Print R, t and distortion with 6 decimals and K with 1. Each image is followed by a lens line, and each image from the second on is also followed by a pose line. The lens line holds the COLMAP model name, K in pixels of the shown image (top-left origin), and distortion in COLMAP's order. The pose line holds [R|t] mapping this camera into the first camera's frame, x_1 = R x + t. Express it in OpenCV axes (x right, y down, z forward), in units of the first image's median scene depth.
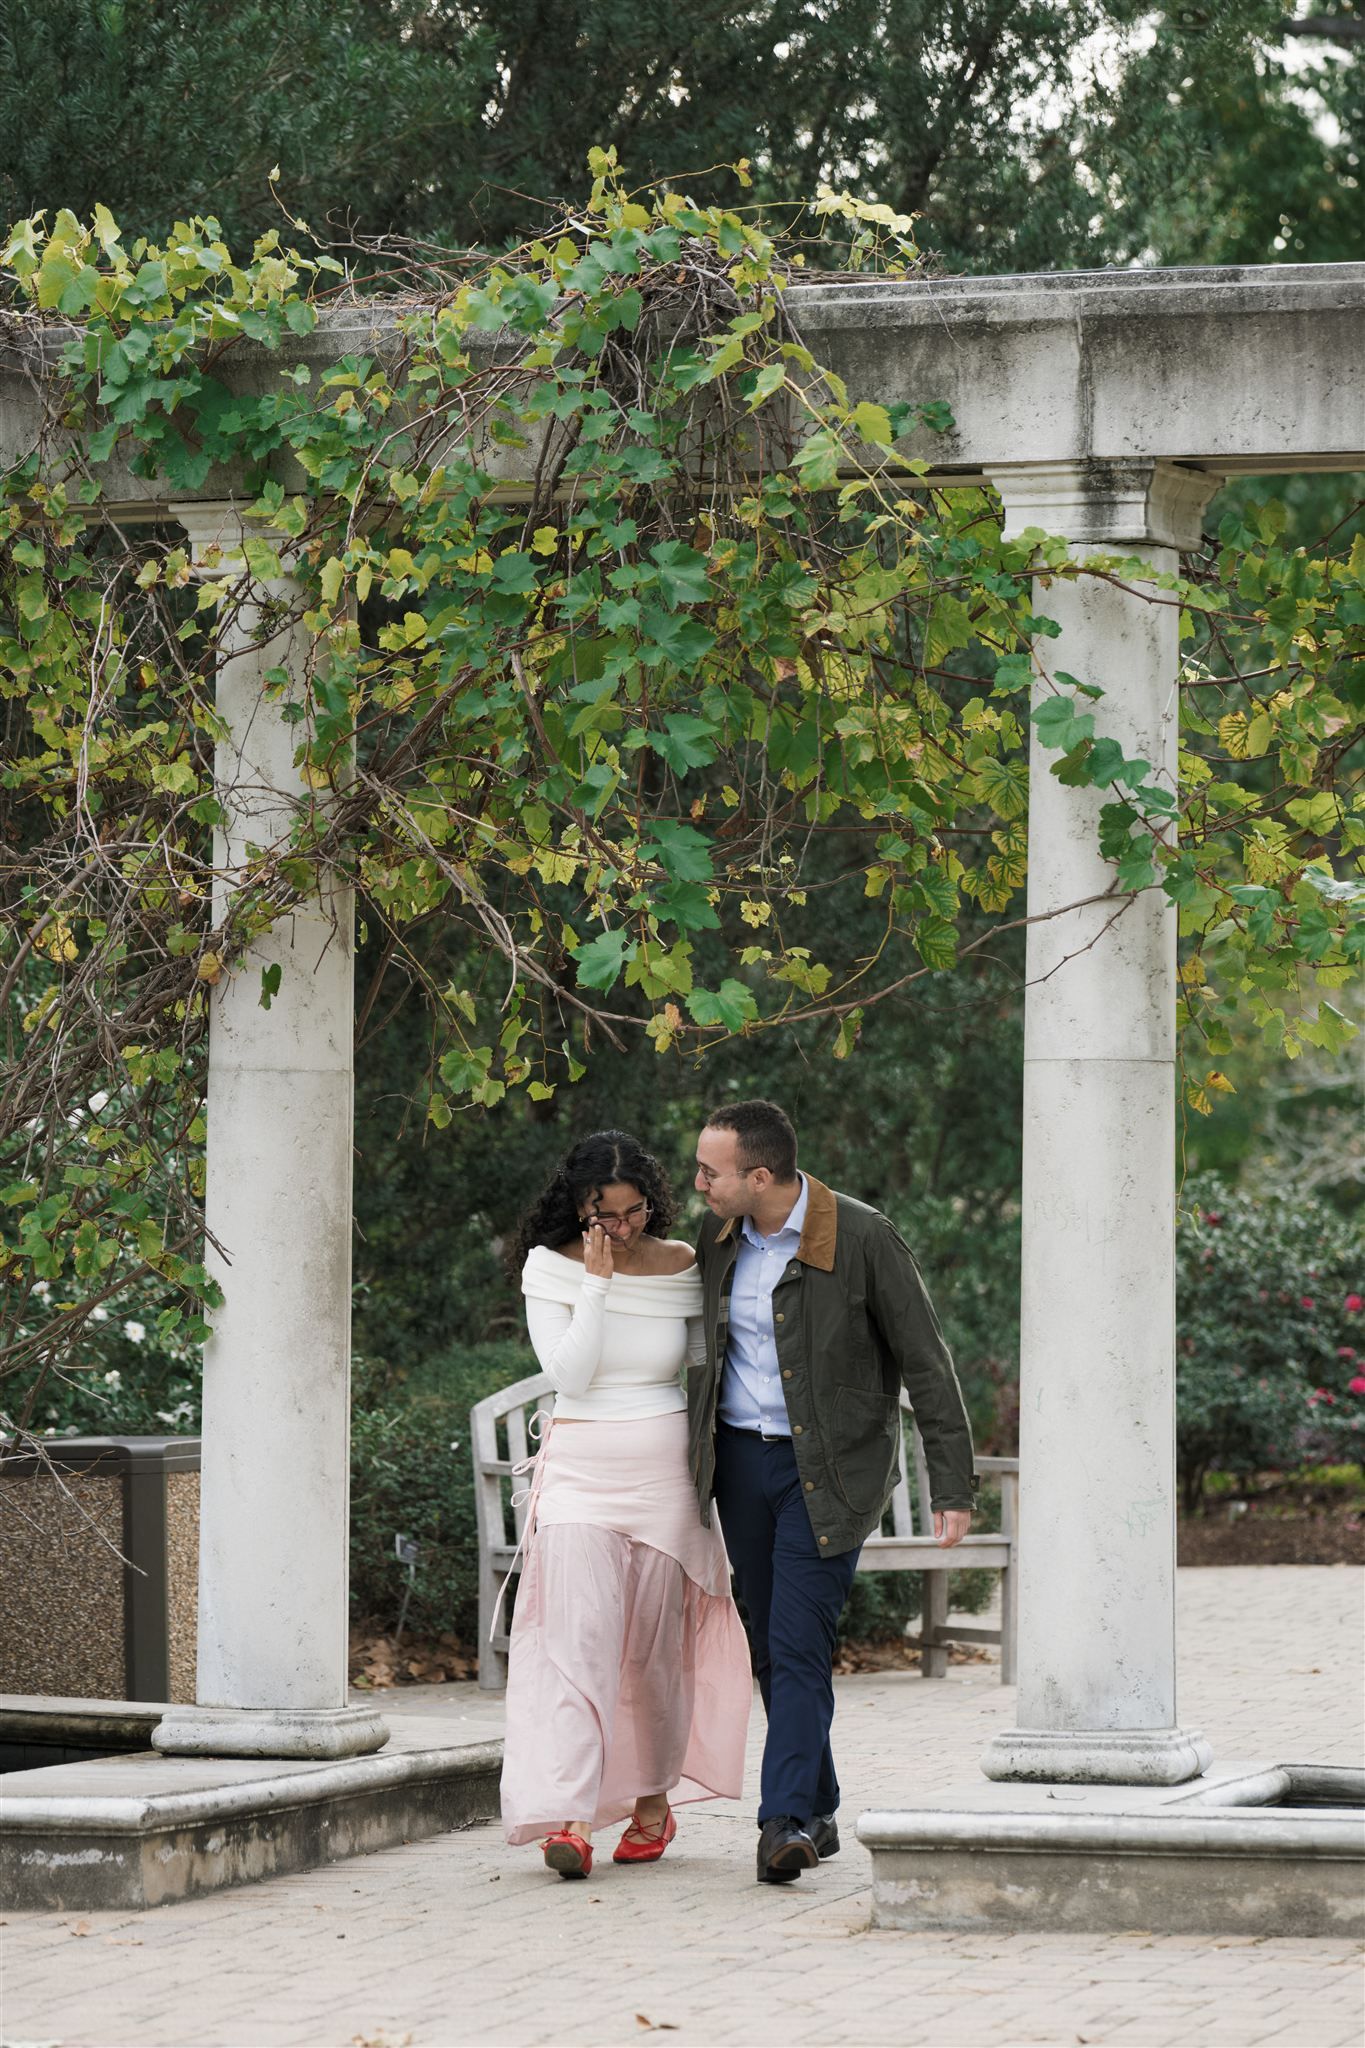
lens RADIAL K [[9225.1, 0, 682.5], [0, 9225.1, 1024.0], [0, 0, 1]] dist [-0.051941, 13.477688]
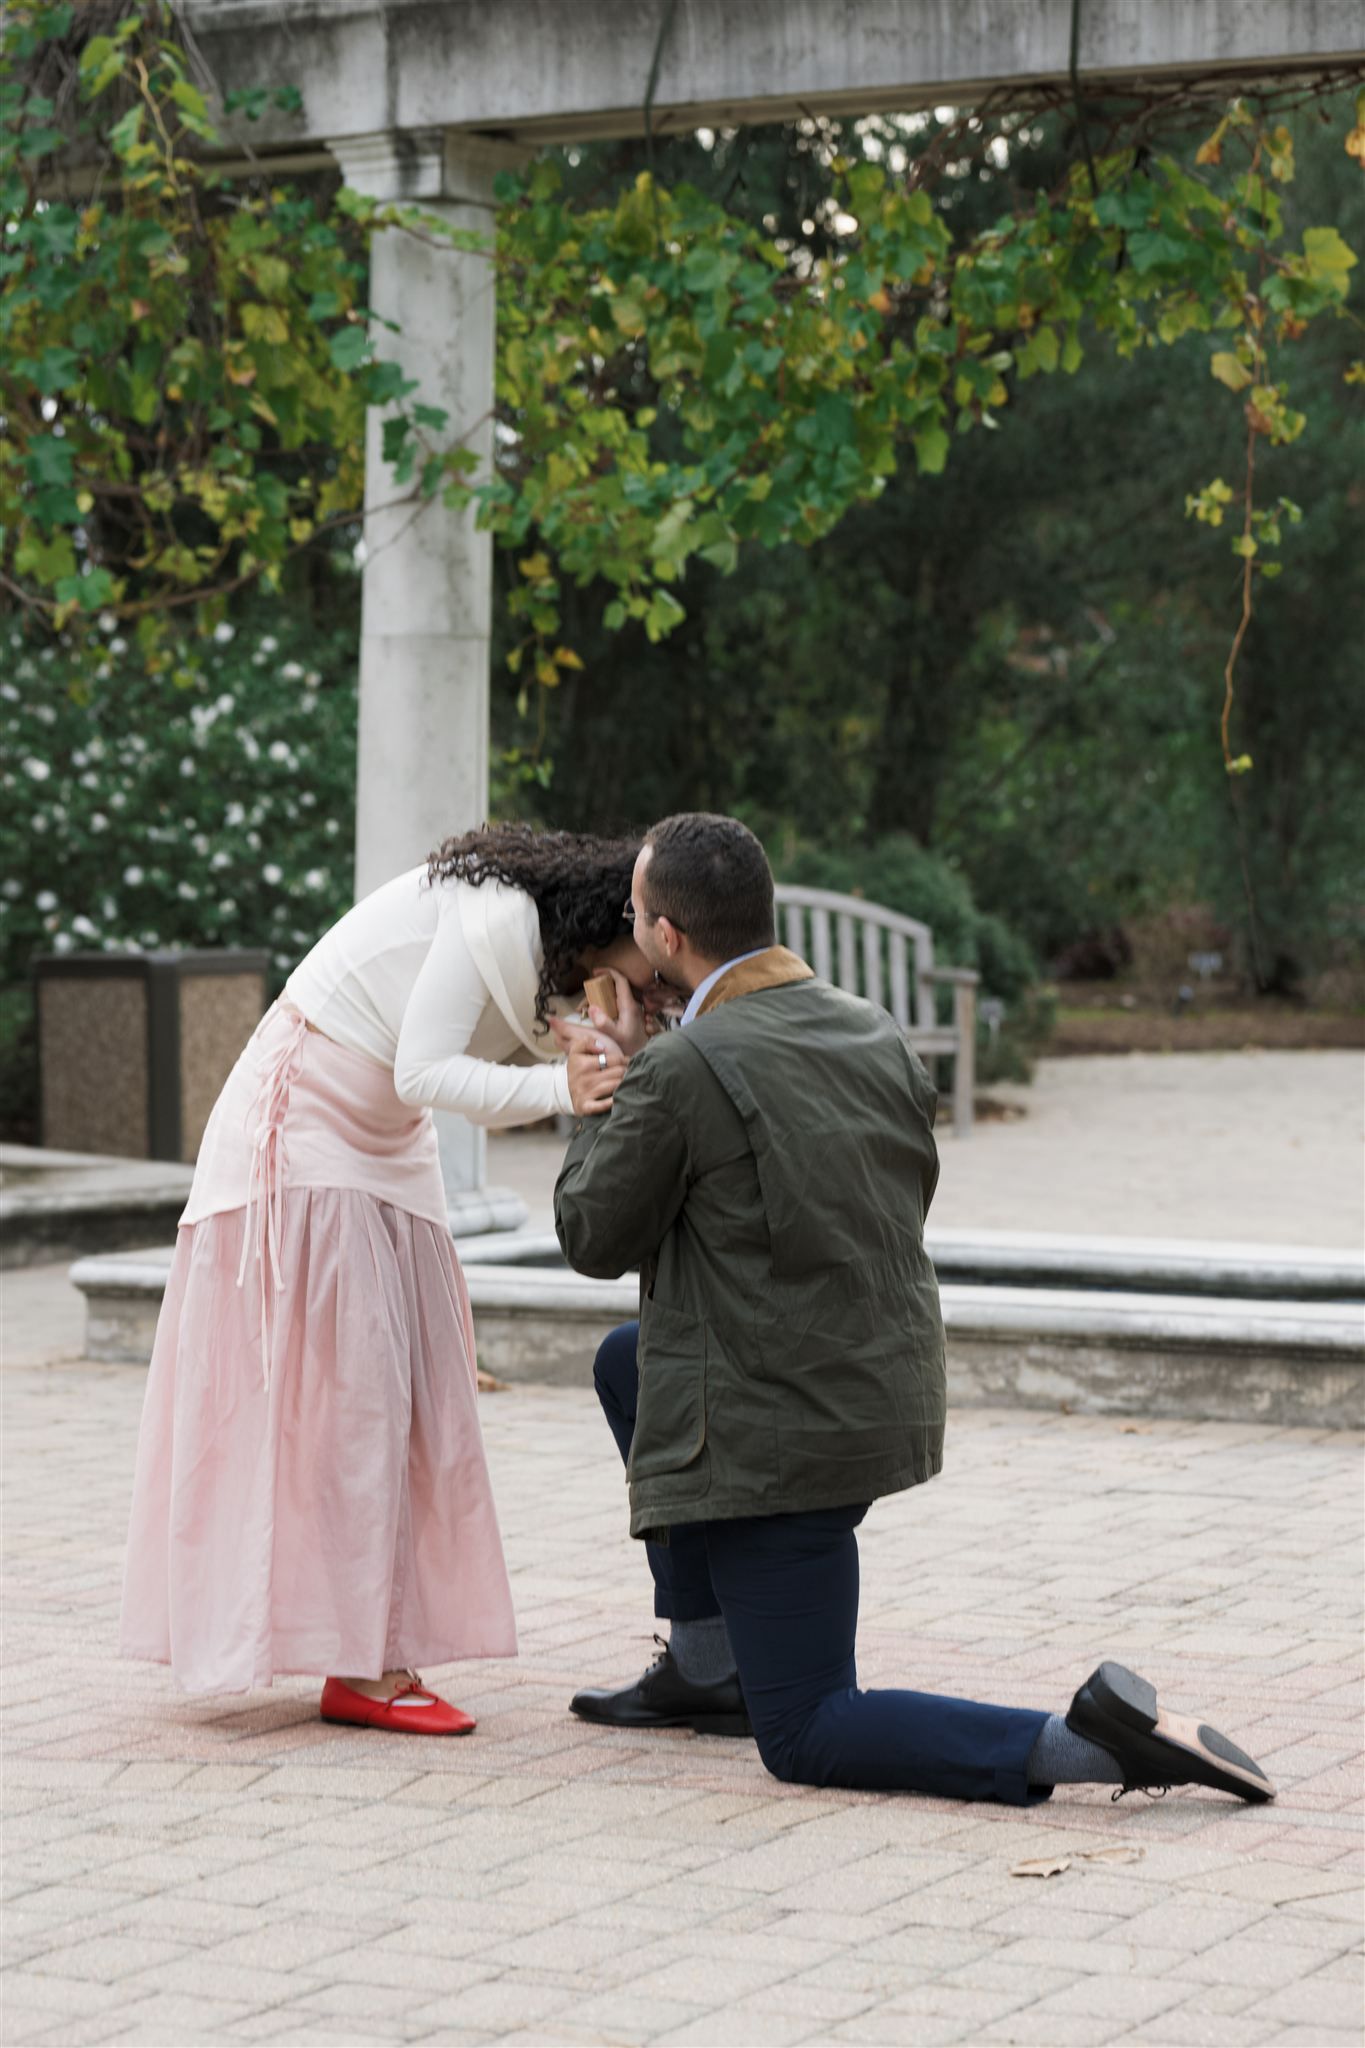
lens RADIAL K [[5299.6, 0, 491.6], [0, 5299.6, 1179.3], [0, 0, 1]] dist [-0.041506, 0.226866]
pose [[0.966803, 0.019993, -0.254739, 0.231276], [0.002033, 0.996301, 0.085909, 0.015039], [0.255514, -0.083575, 0.963186, 0.331843]]
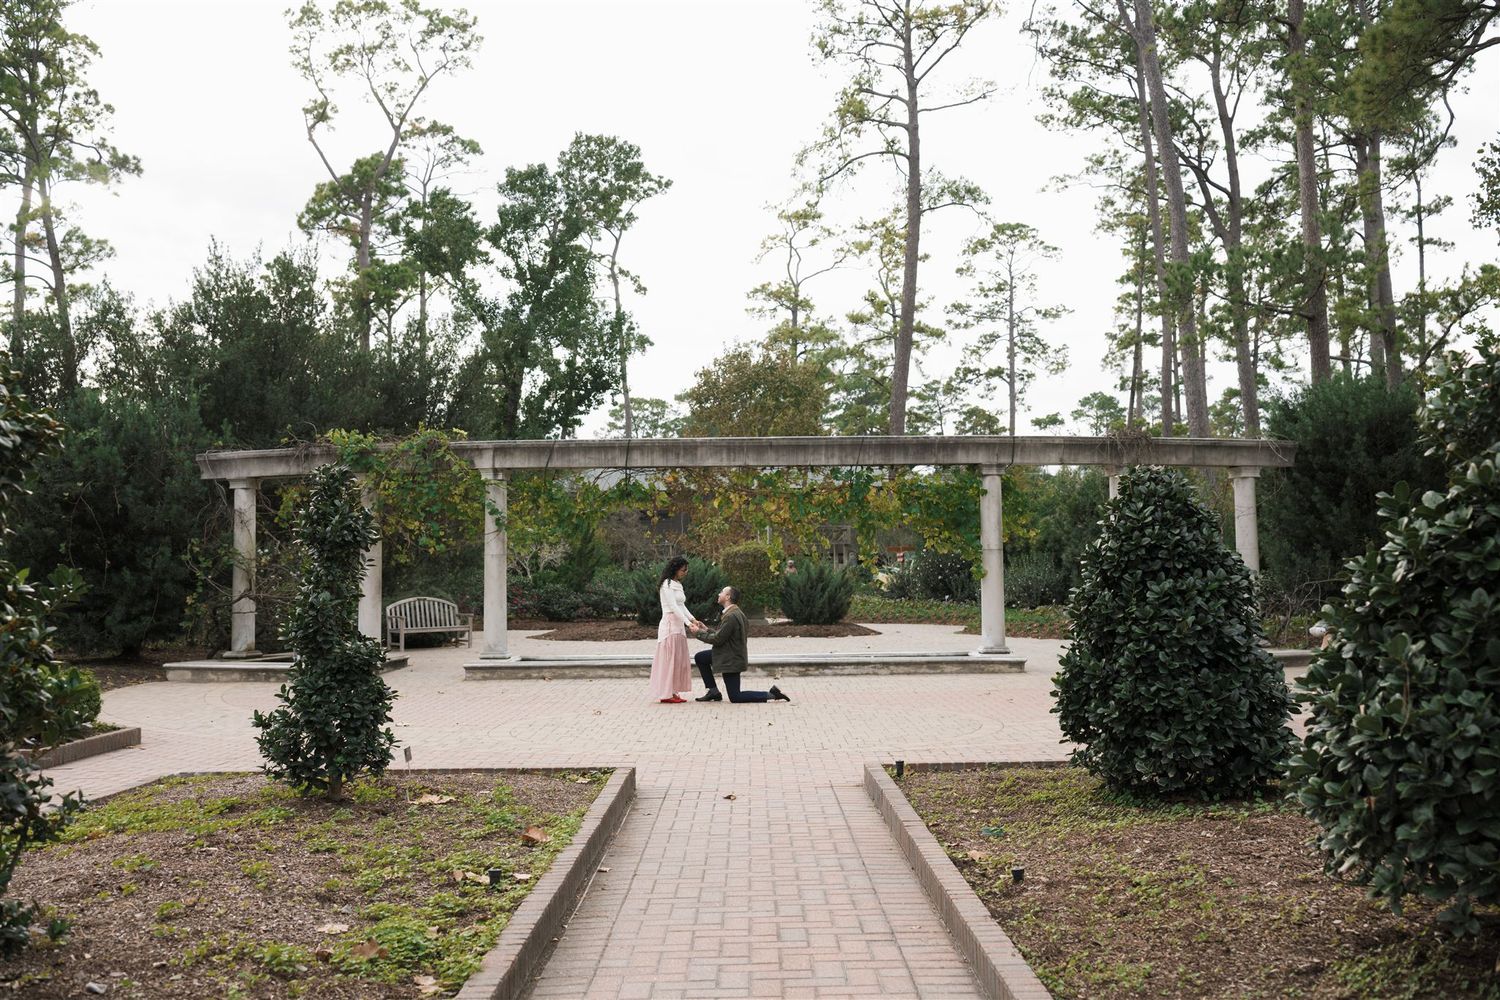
lens RADIAL K [[1550.5, 0, 750.0], [0, 1550.5, 500.0], [0, 0, 1]] dist [0.002257, -0.000391]
pose [[0.971518, -0.000170, 0.236968, -0.045065], [0.006575, 0.999634, -0.026241, -0.005311], [-0.236876, 0.027051, 0.971163, -0.177183]]
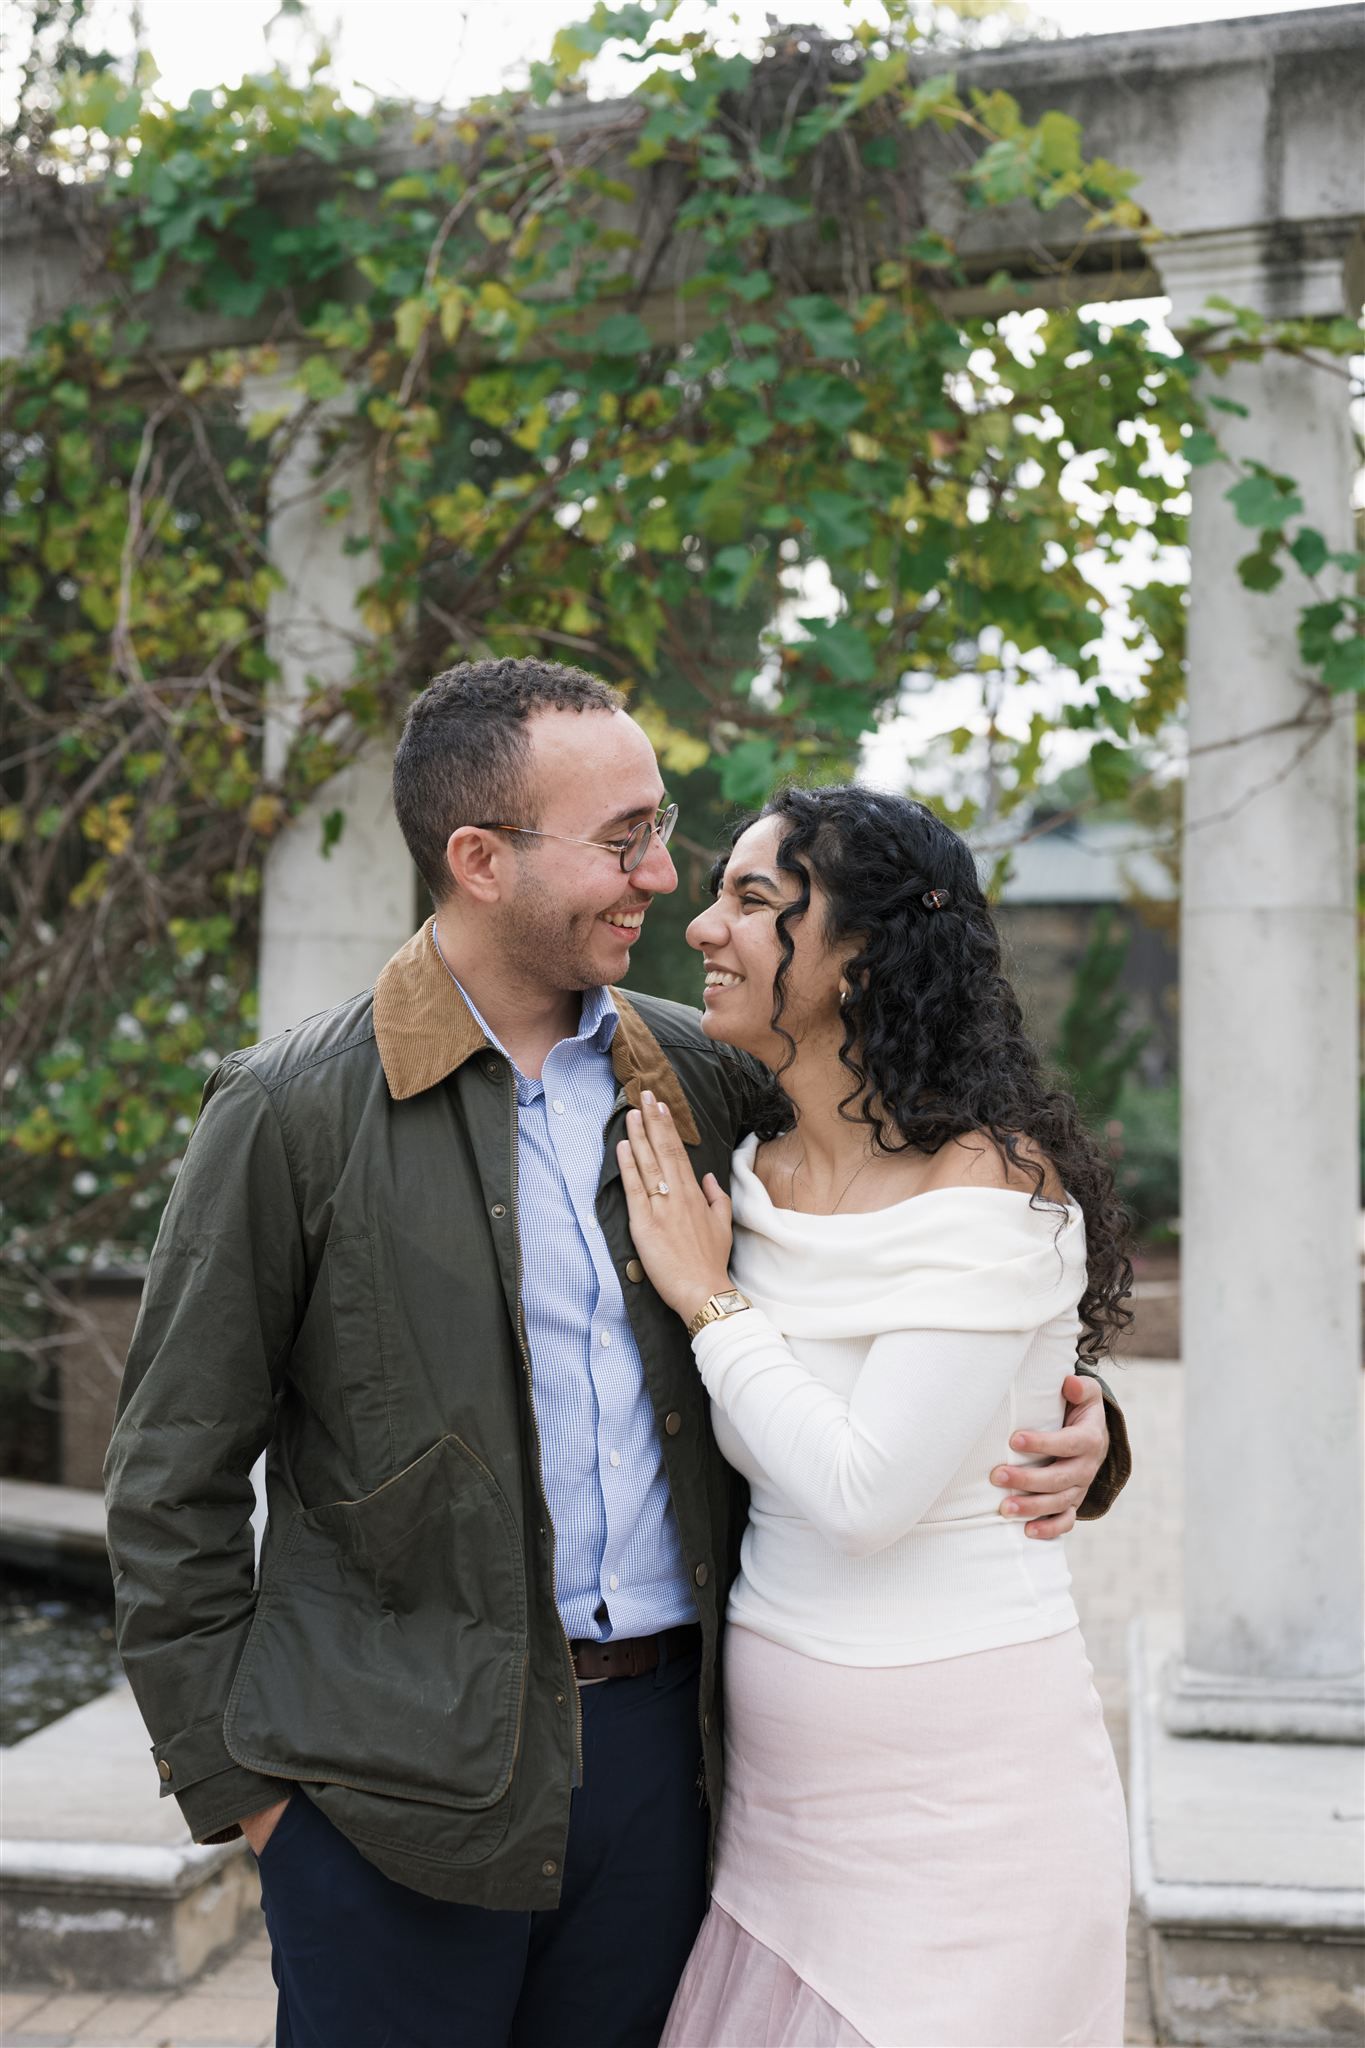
lens RADIAL K [[2957.6, 0, 684.3], [0, 2957.6, 1047.4], [0, 0, 1]] dist [0.014068, -0.019902]
pose [[0.995676, 0.000444, 0.092889, -0.037830], [-0.000594, 0.999999, 0.001591, 0.016580], [-0.092888, -0.001640, 0.995675, 0.720377]]
